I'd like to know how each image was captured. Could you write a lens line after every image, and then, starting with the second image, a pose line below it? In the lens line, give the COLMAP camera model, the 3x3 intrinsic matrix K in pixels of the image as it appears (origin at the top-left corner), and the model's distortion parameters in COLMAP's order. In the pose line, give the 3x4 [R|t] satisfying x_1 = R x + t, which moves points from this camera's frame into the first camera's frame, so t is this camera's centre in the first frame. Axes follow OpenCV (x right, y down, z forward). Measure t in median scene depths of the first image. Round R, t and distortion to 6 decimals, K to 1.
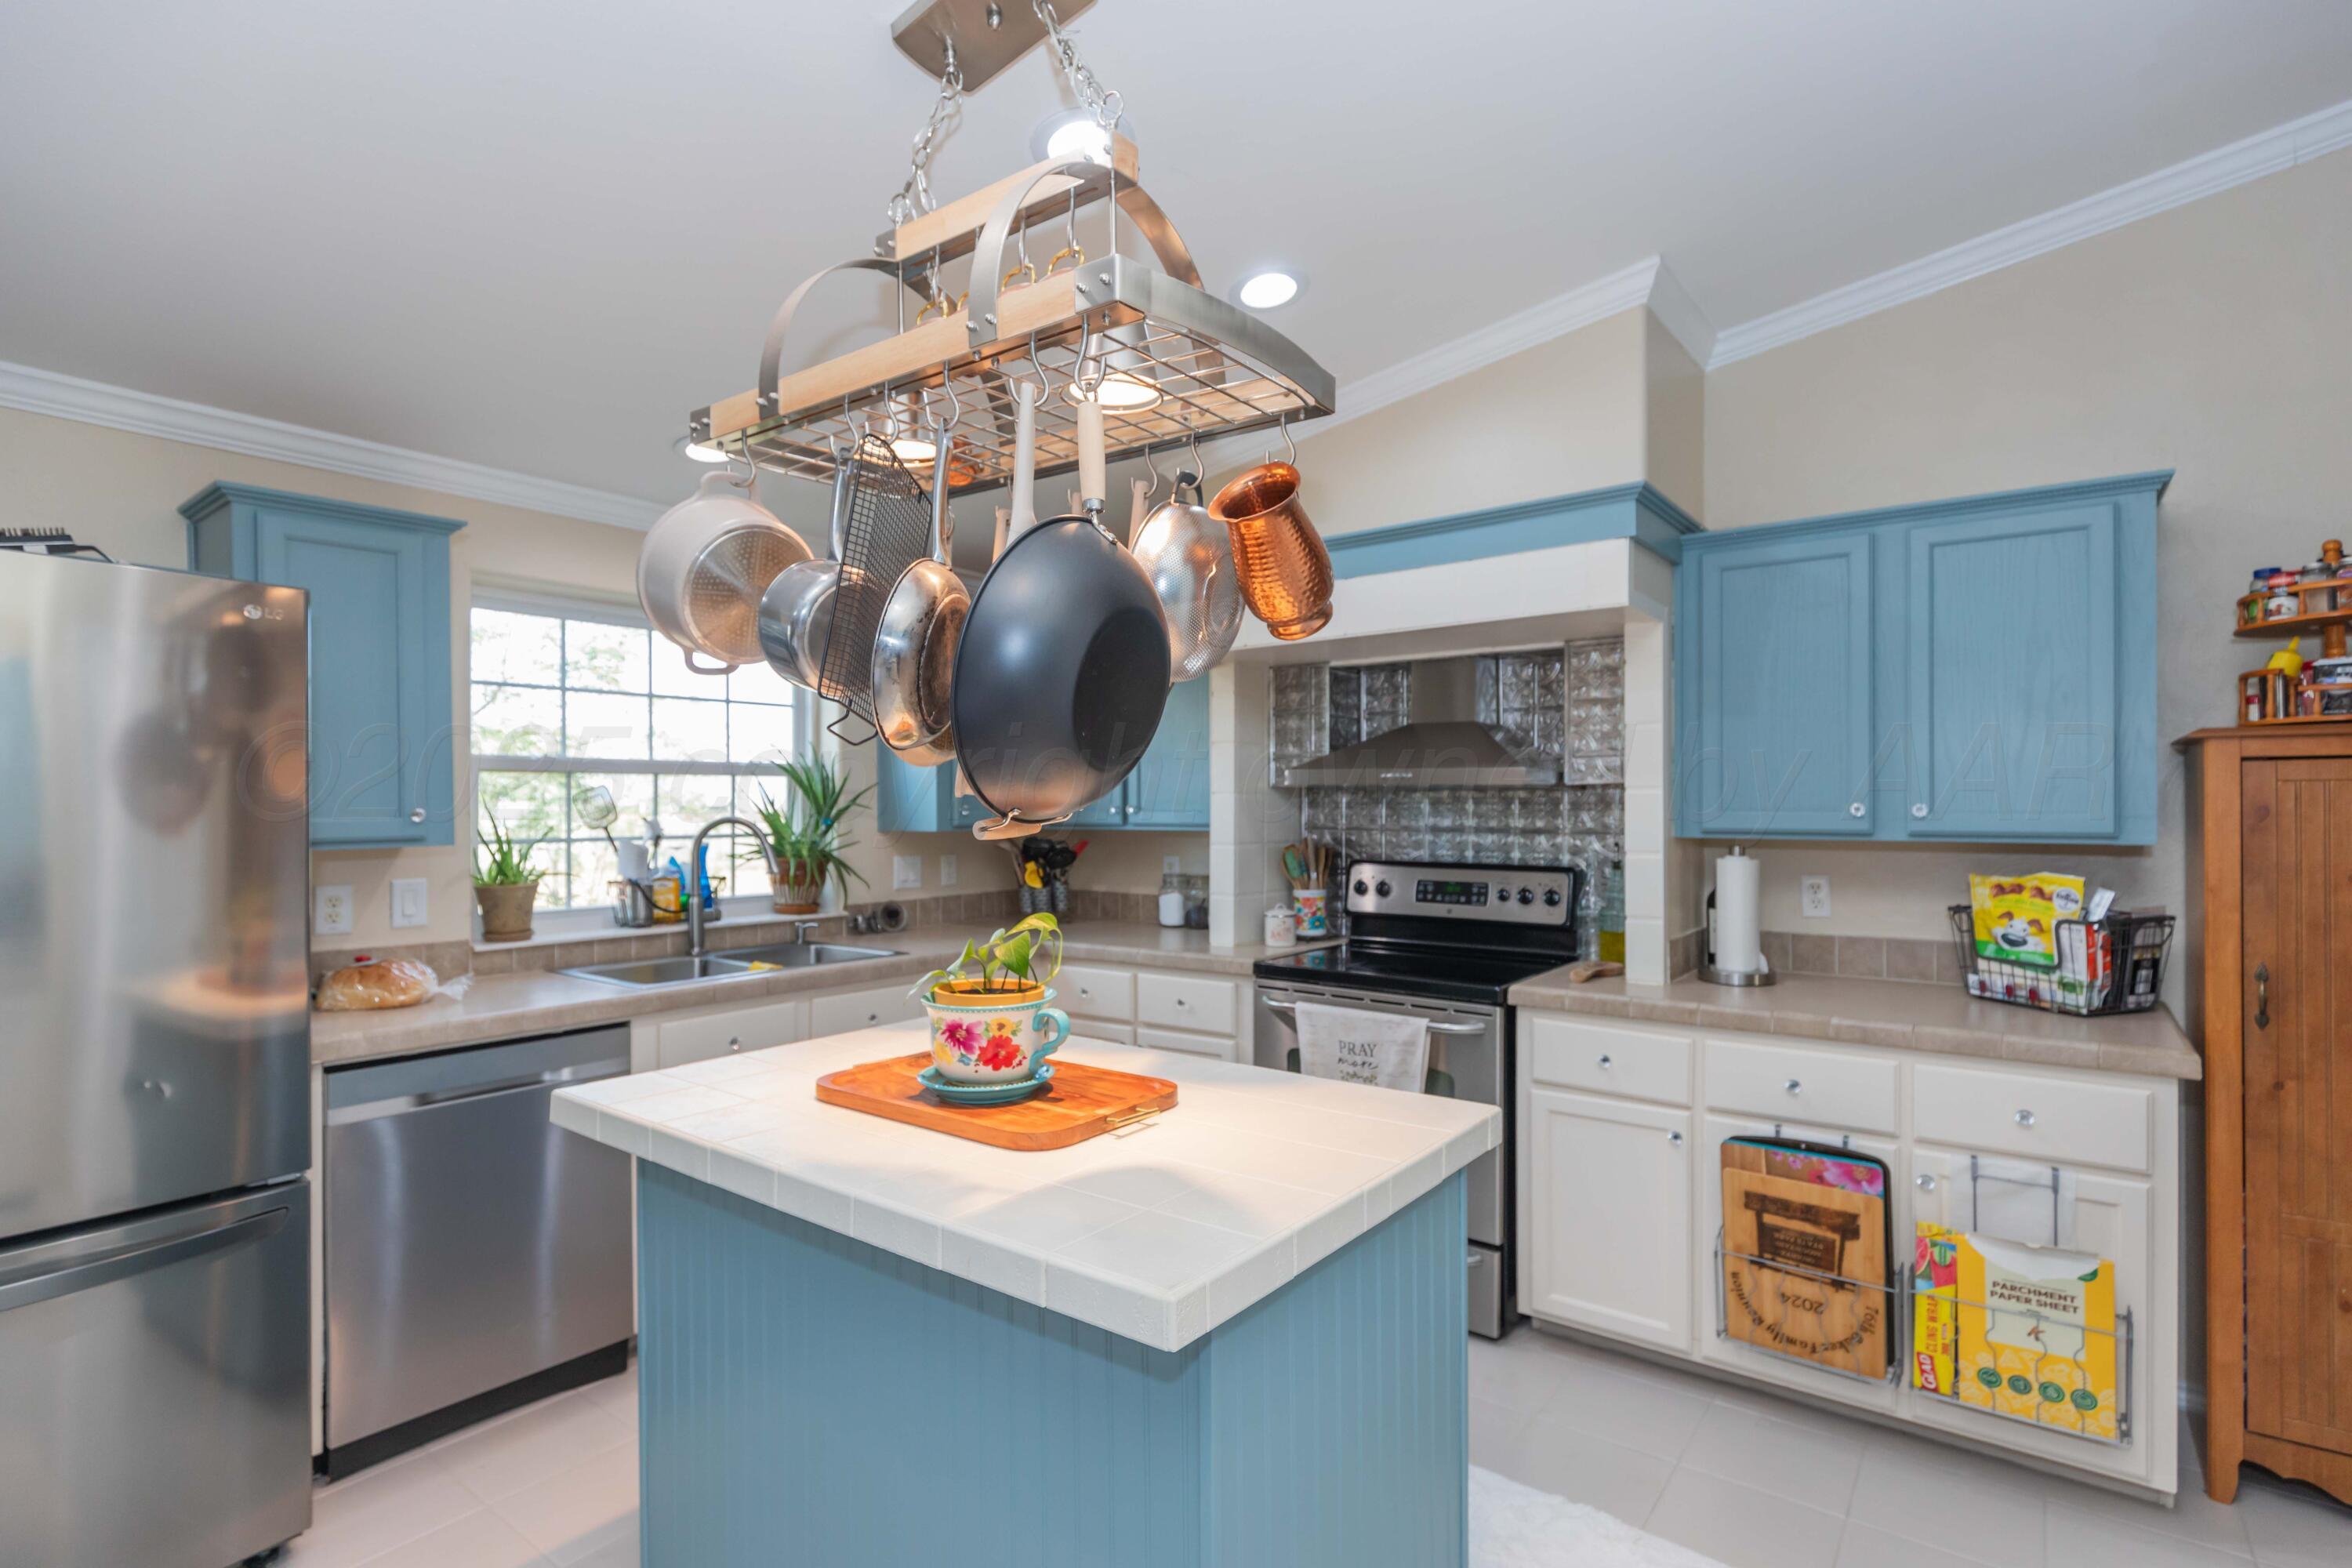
lens RADIAL K [[1137.4, 0, 1213.4], [0, 1137.4, 797.9], [0, 0, 1]] dist [-0.001039, -0.000309]
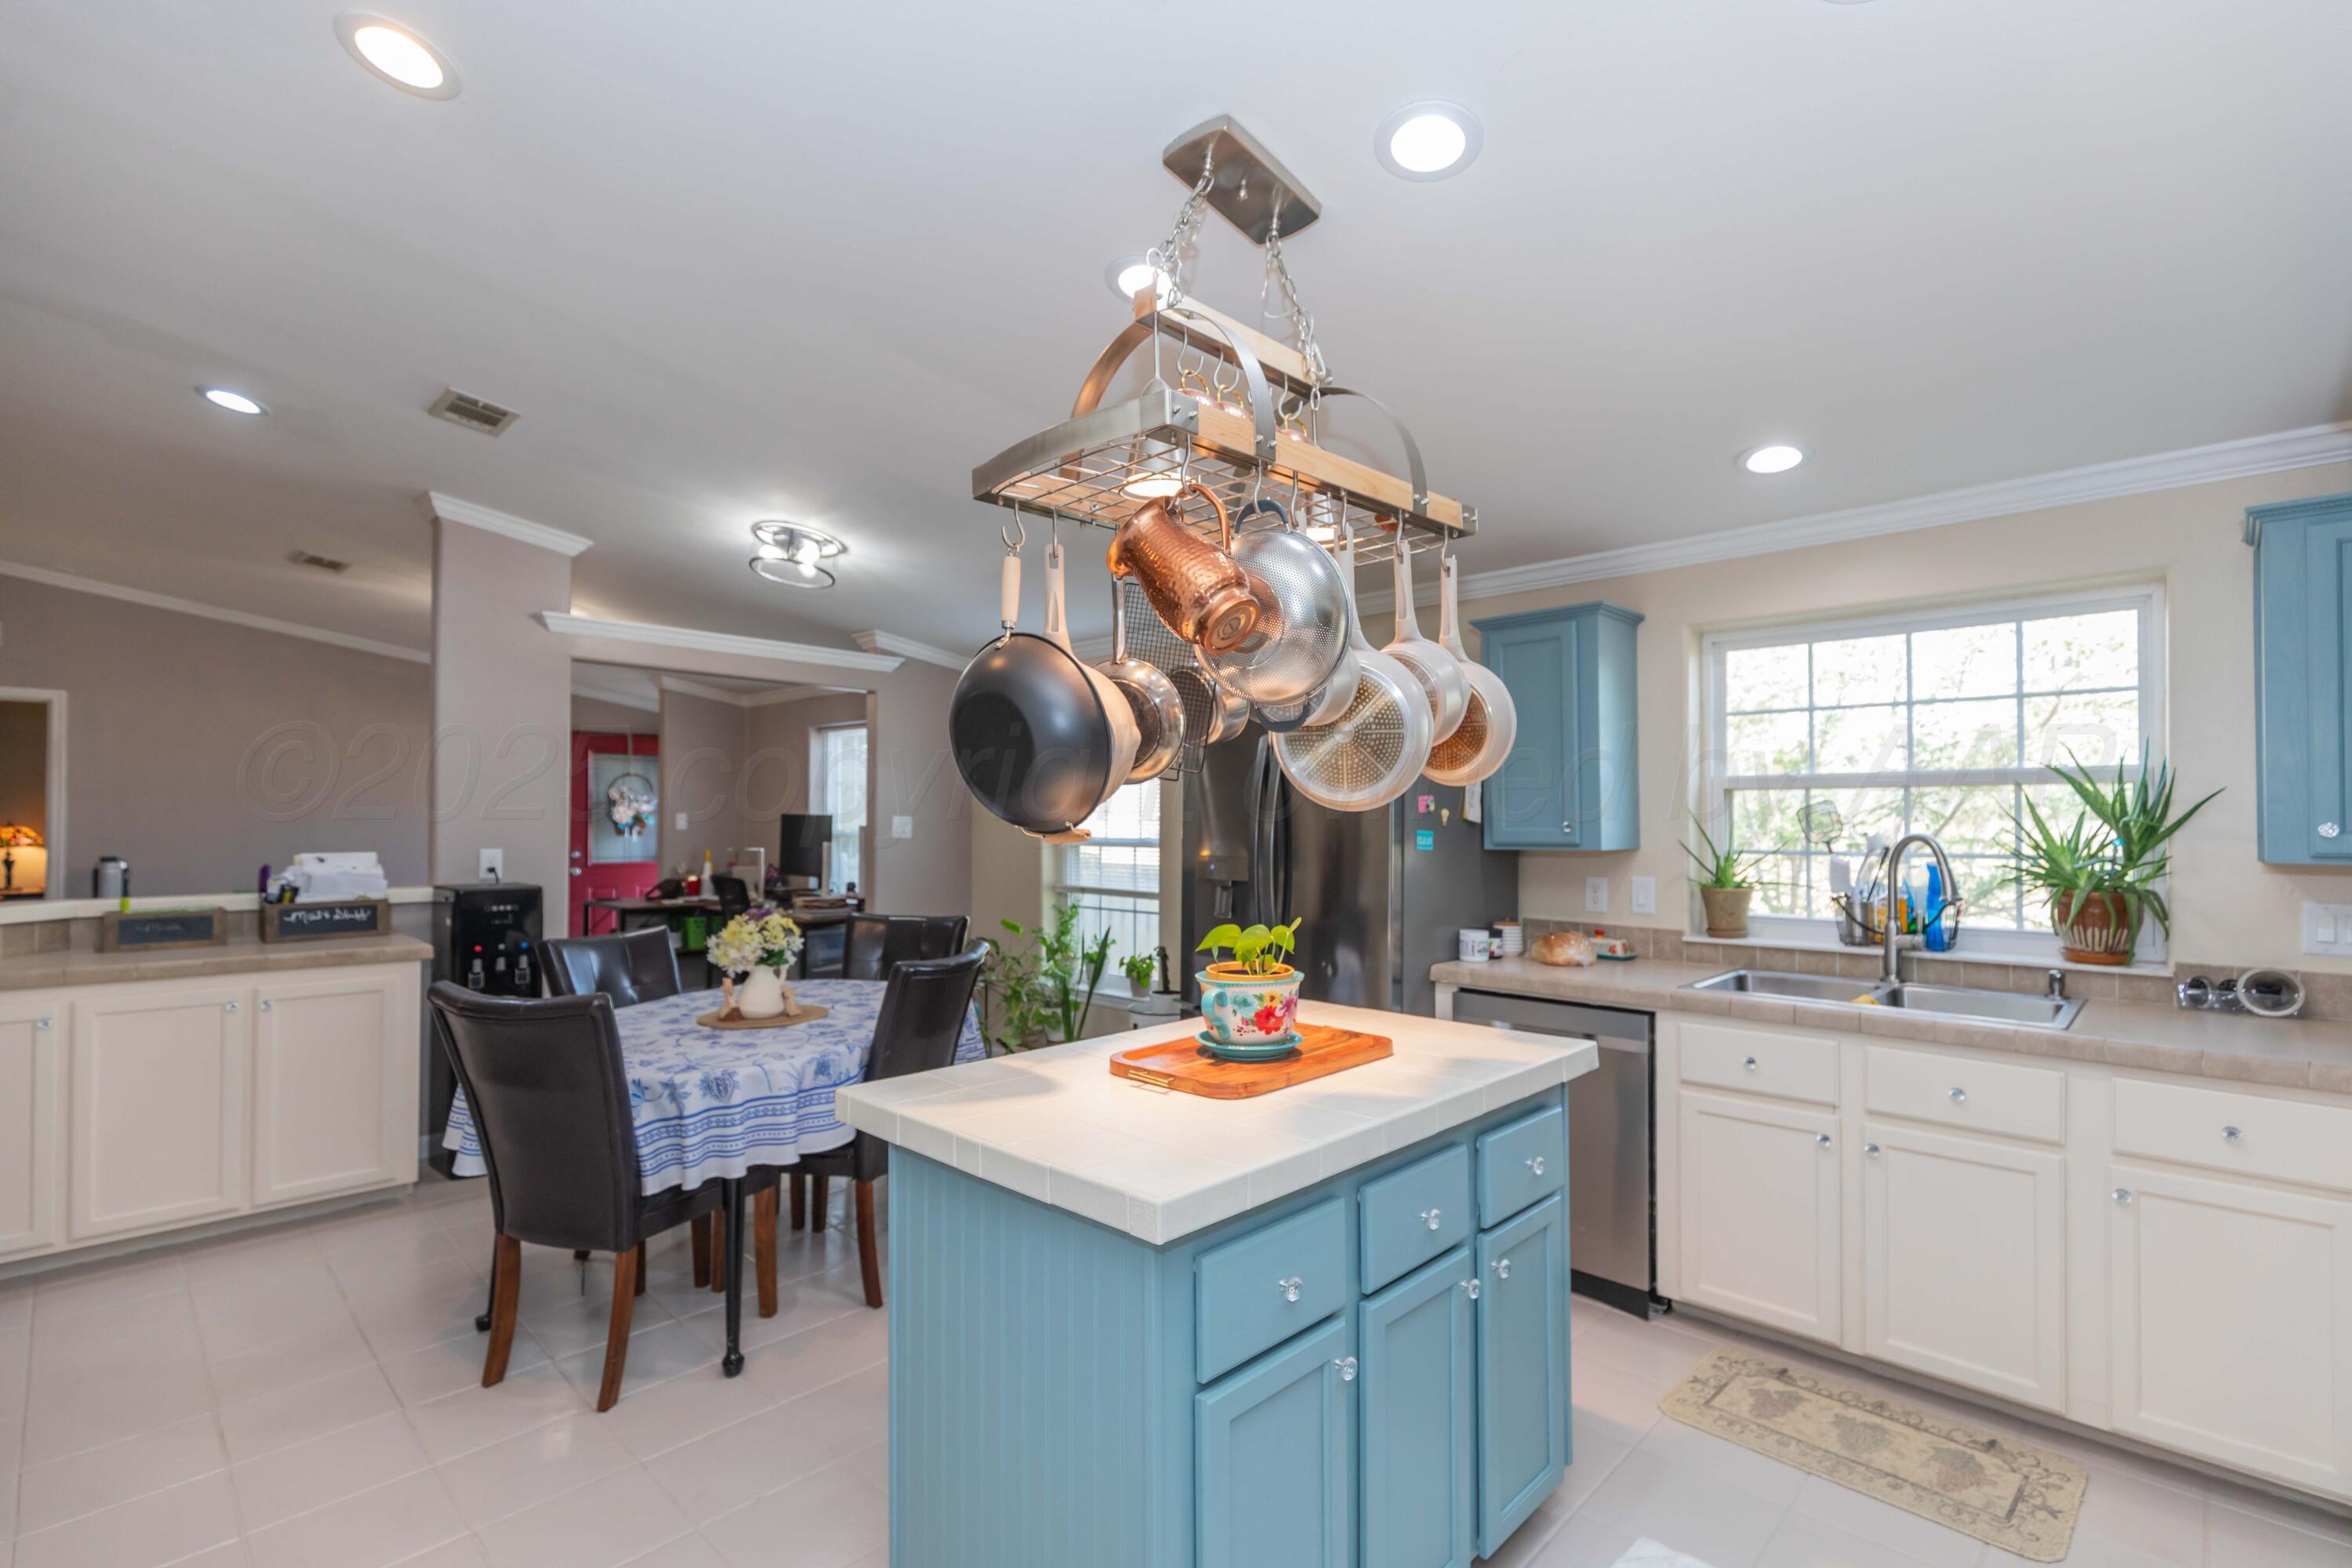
lens RADIAL K [[1069.1, 0, 1180.4], [0, 1069.1, 805.3], [0, 0, 1]] dist [-0.000957, -0.000855]
pose [[-0.135645, -0.012982, -0.990672, 0.516136], [0.003358, 0.999902, -0.013563, 0.004877], [0.990752, -0.005166, -0.135588, 0.588031]]
